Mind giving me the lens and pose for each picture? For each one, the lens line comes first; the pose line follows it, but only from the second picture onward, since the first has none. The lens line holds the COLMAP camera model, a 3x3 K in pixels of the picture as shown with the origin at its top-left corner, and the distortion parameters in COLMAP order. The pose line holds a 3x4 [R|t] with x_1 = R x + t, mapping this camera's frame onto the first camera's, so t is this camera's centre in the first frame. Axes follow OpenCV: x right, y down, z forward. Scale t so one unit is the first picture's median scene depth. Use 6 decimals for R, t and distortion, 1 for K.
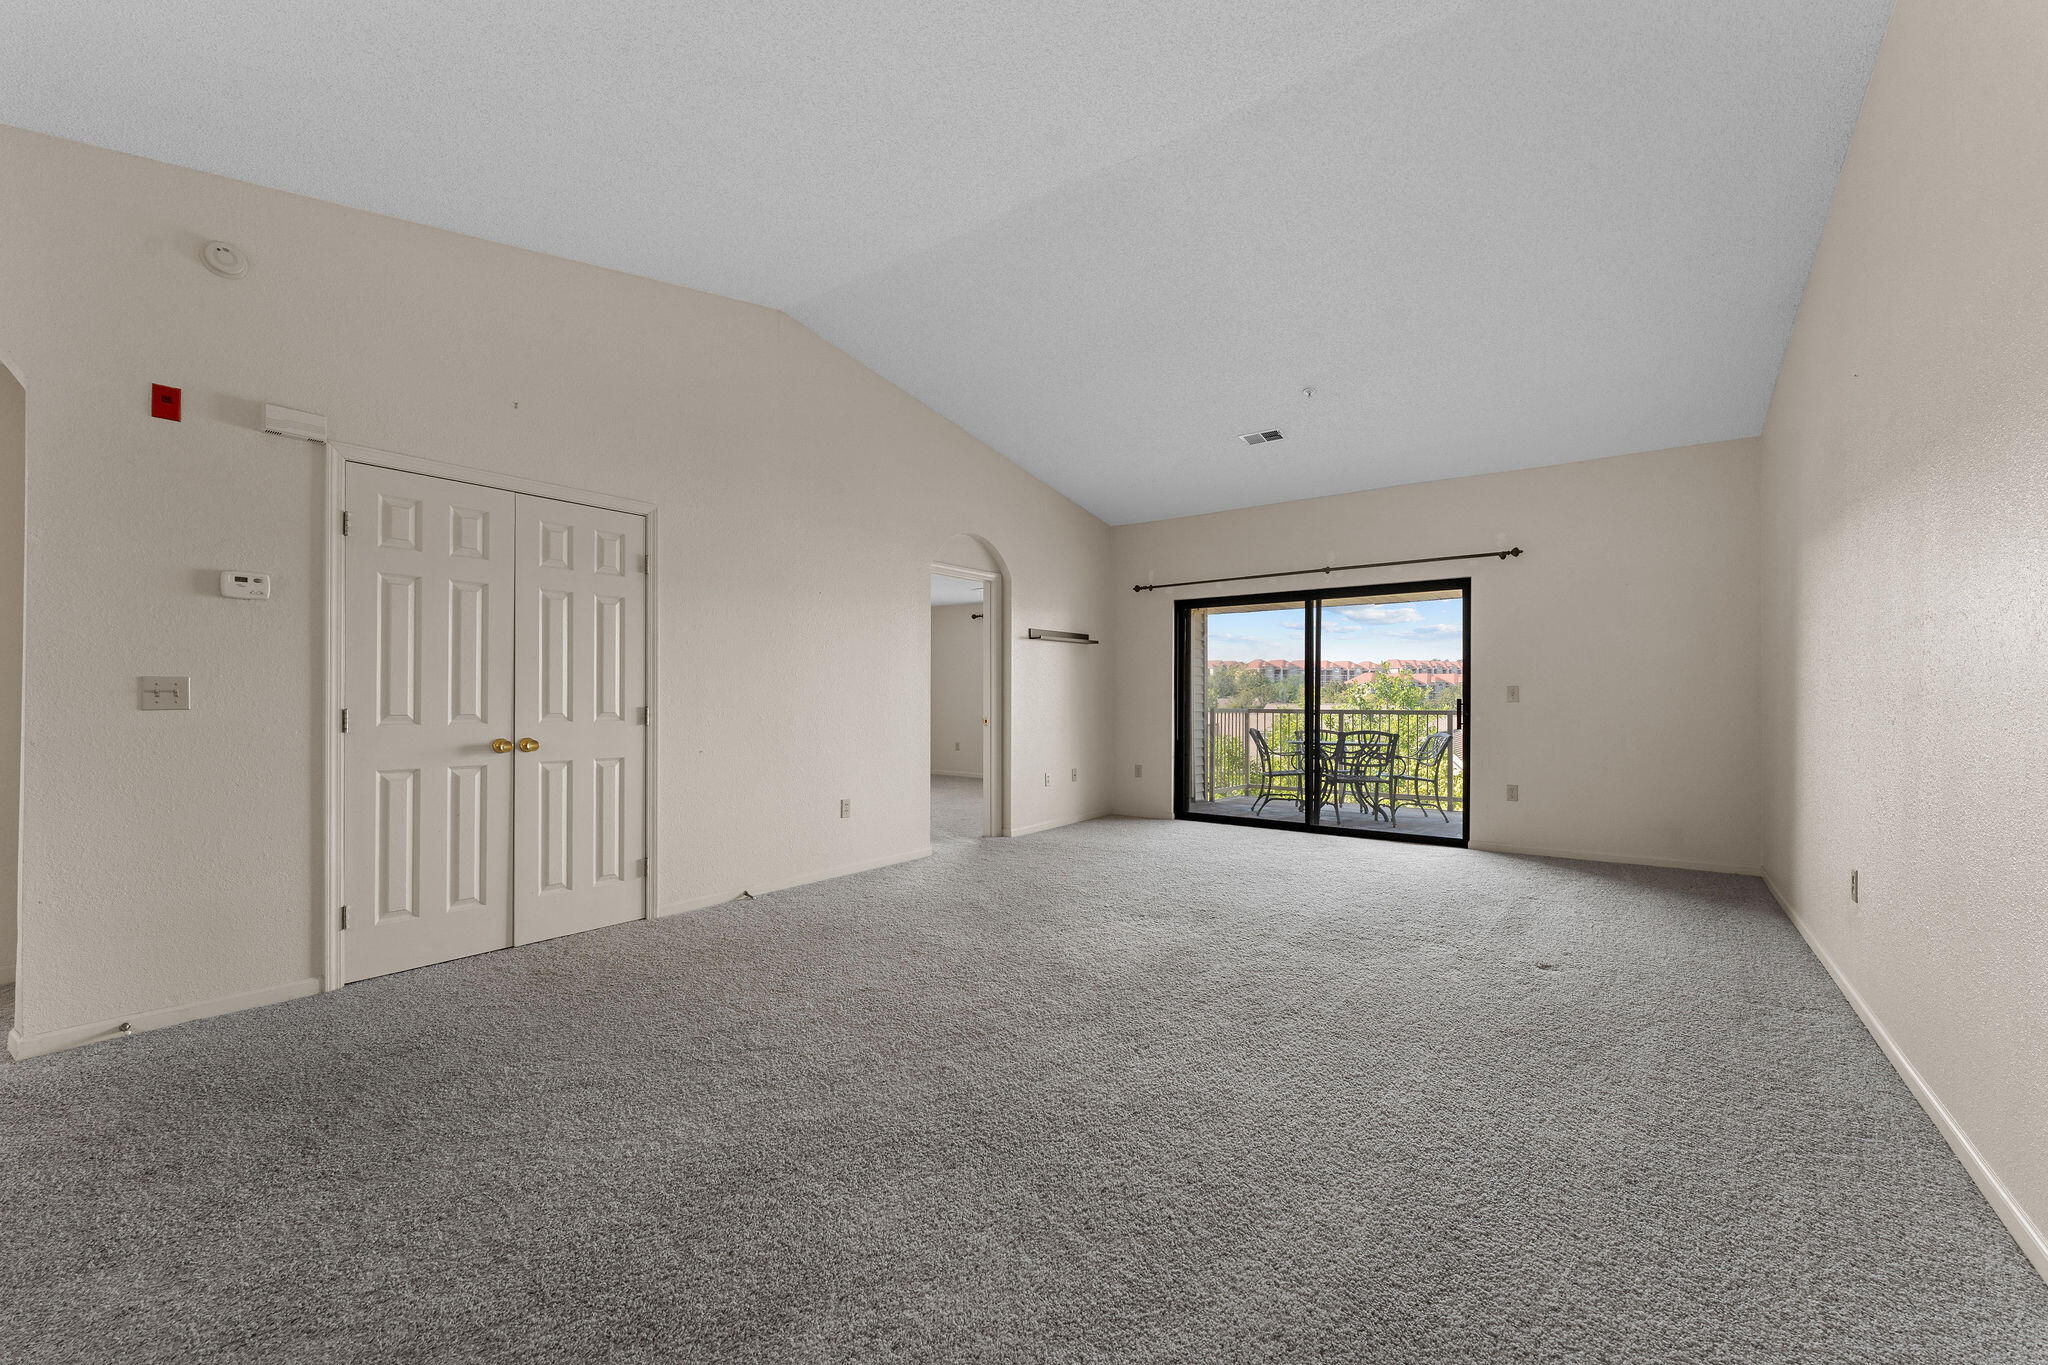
lens RADIAL K [[824.4, 0, 1015.1], [0, 824.4, 695.6], [0, 0, 1]] dist [0.000304, -0.000687]
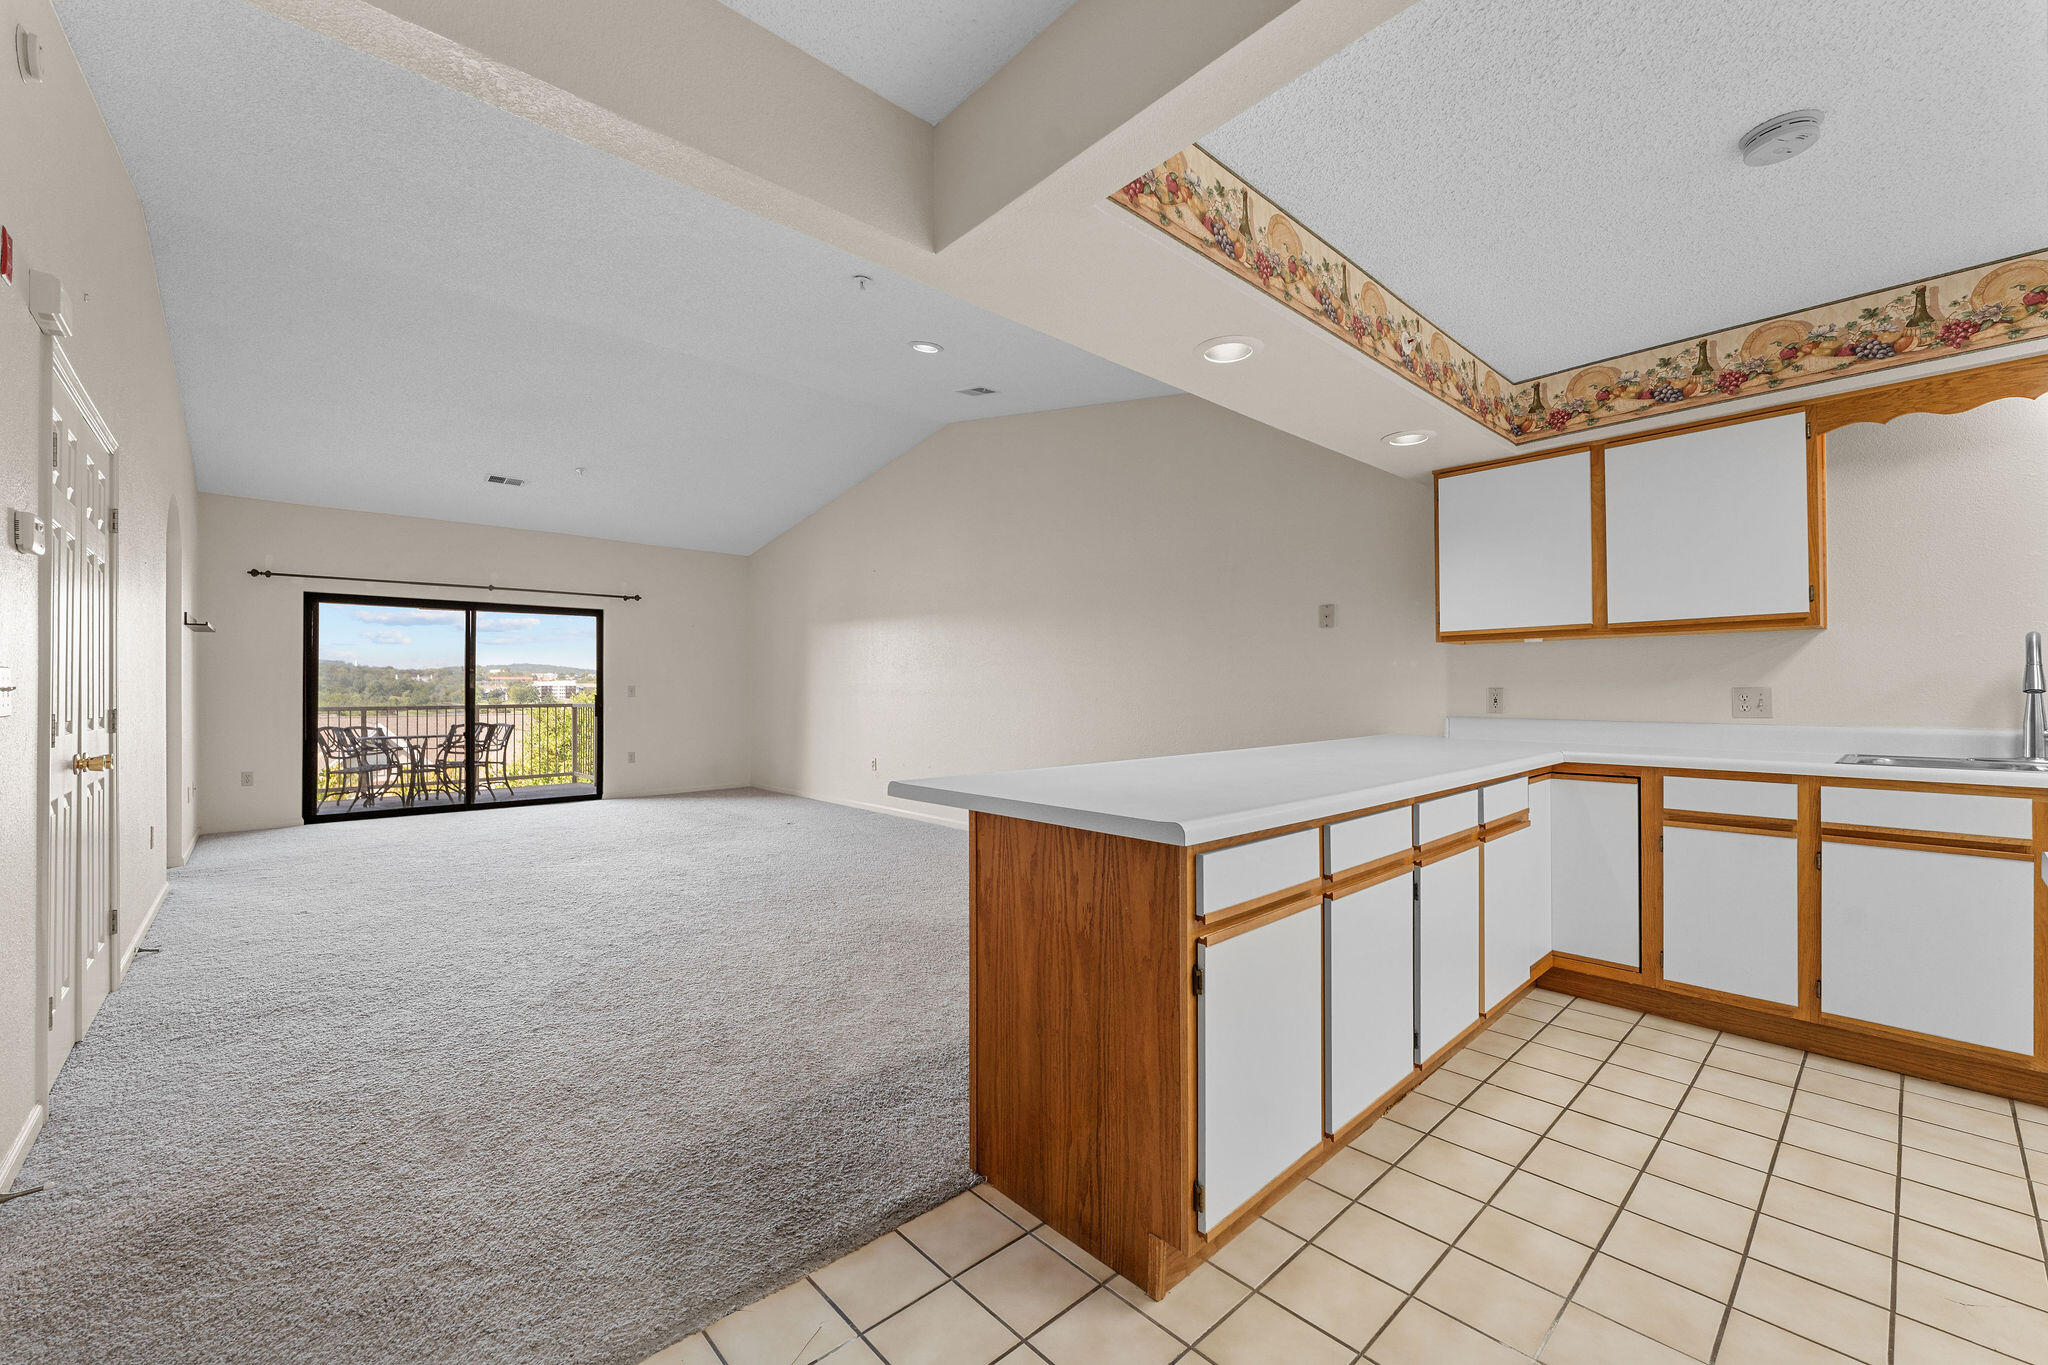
lens RADIAL K [[824.4, 0, 1014.1], [0, 824.4, 694.5], [0, 0, 1]] dist [0.000304, -0.000687]
pose [[0.194641, -0.004322, 0.980865, -0.649575], [0.000695, 0.999991, 0.004269, -0.001922], [-0.980874, -0.000149, 0.194642, 0.022577]]
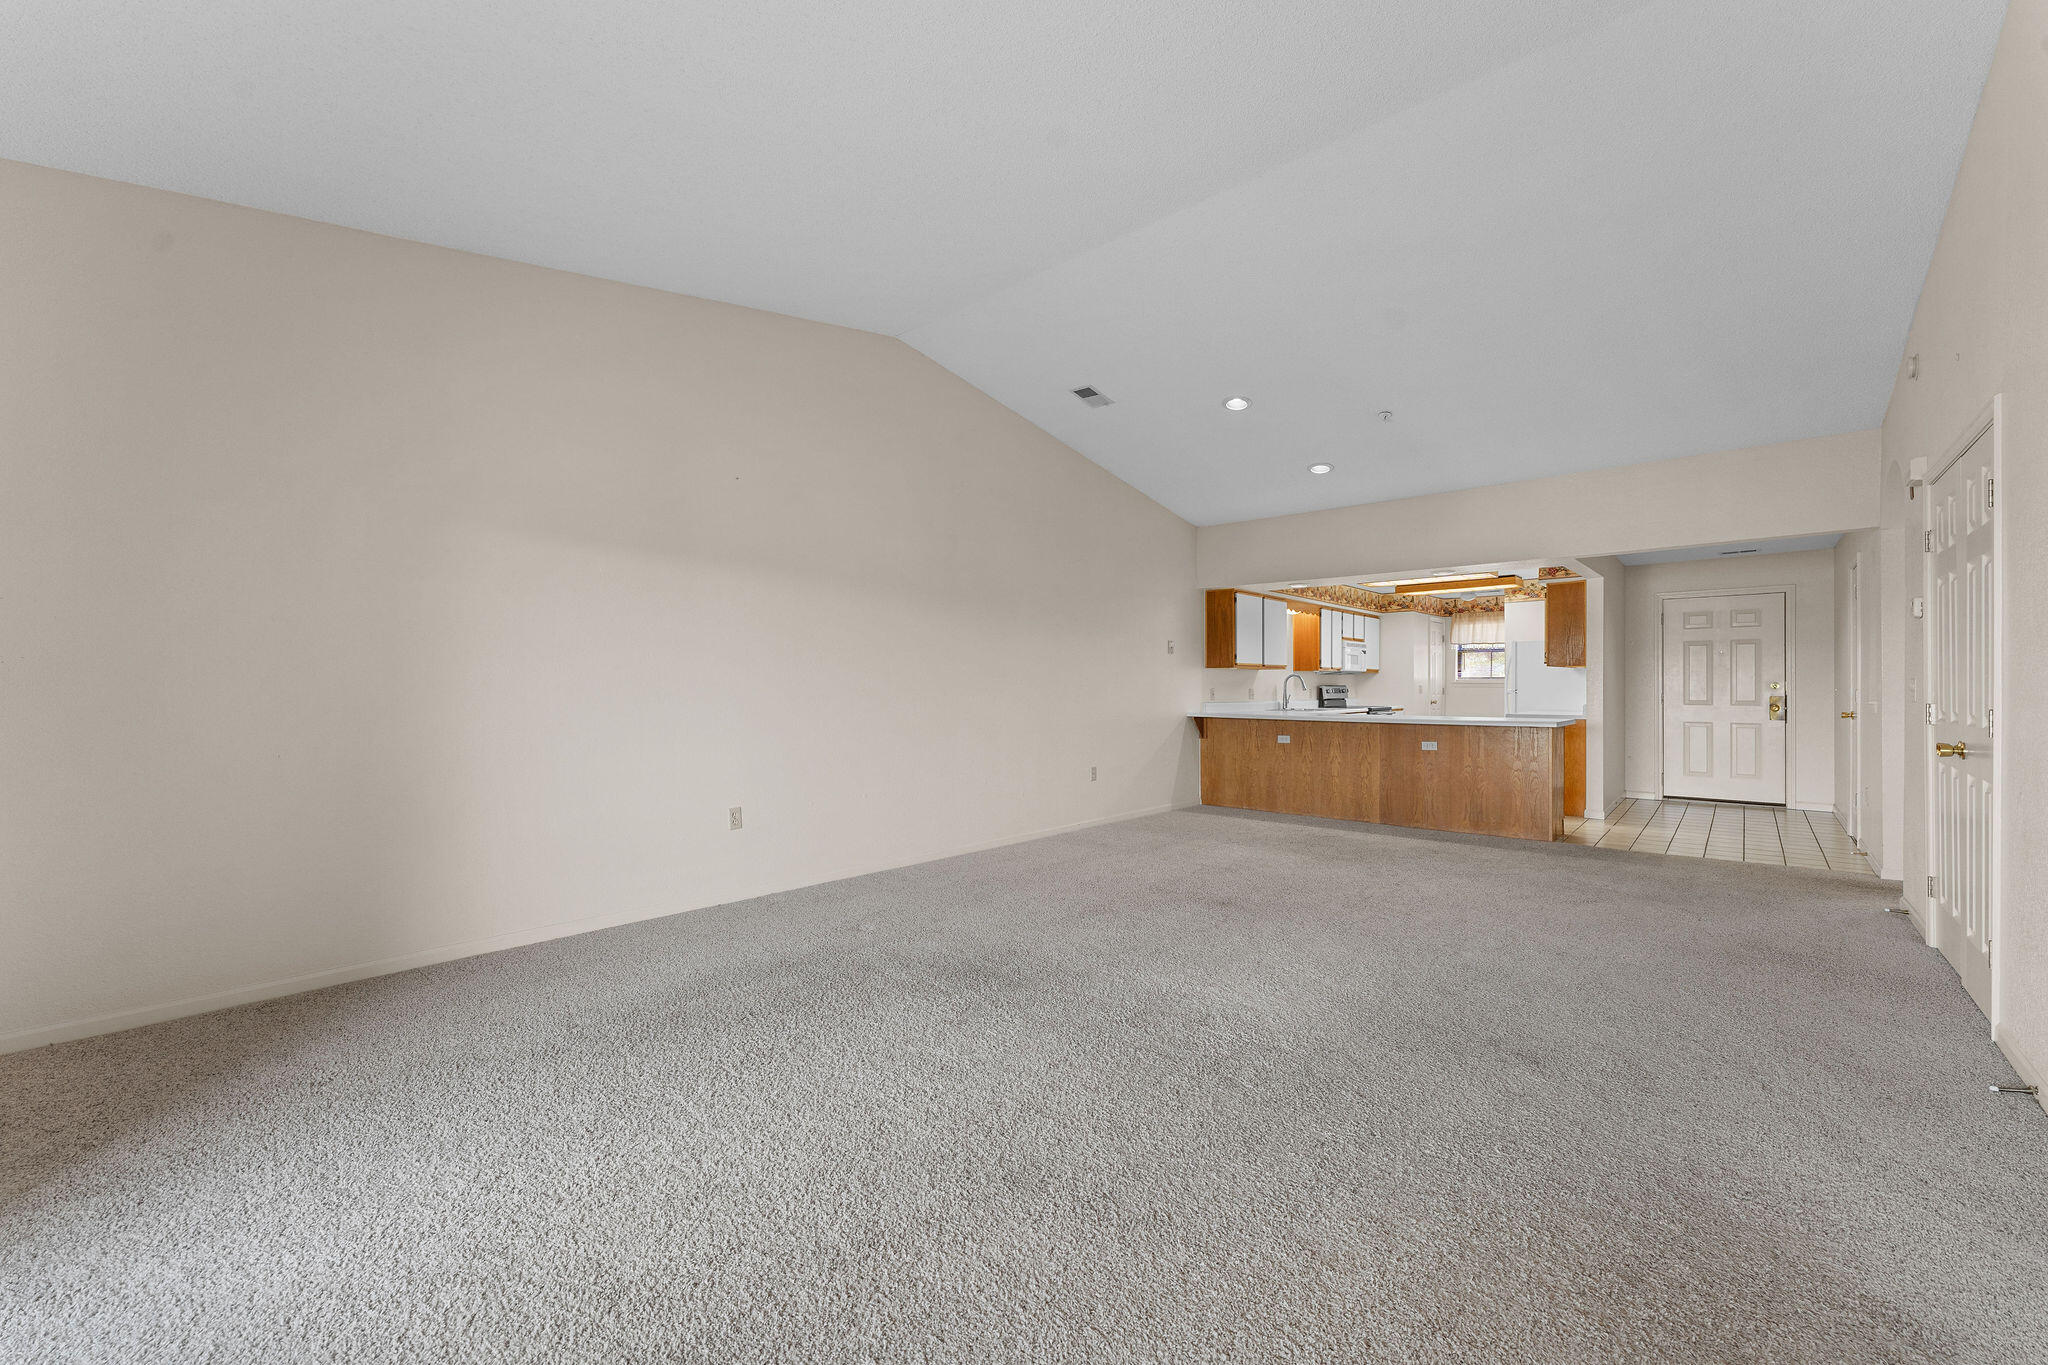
lens RADIAL K [[824.4, 0, 1012.9], [0, 824.4, 683.8], [0, 0, 1]] dist [0.000304, -0.000687]
pose [[-0.996620, 0.000585, 0.082142, 0.197309], [0.000032, 0.999977, -0.006729, -0.002717], [-0.082144, -0.006704, -0.996598, 1.108095]]
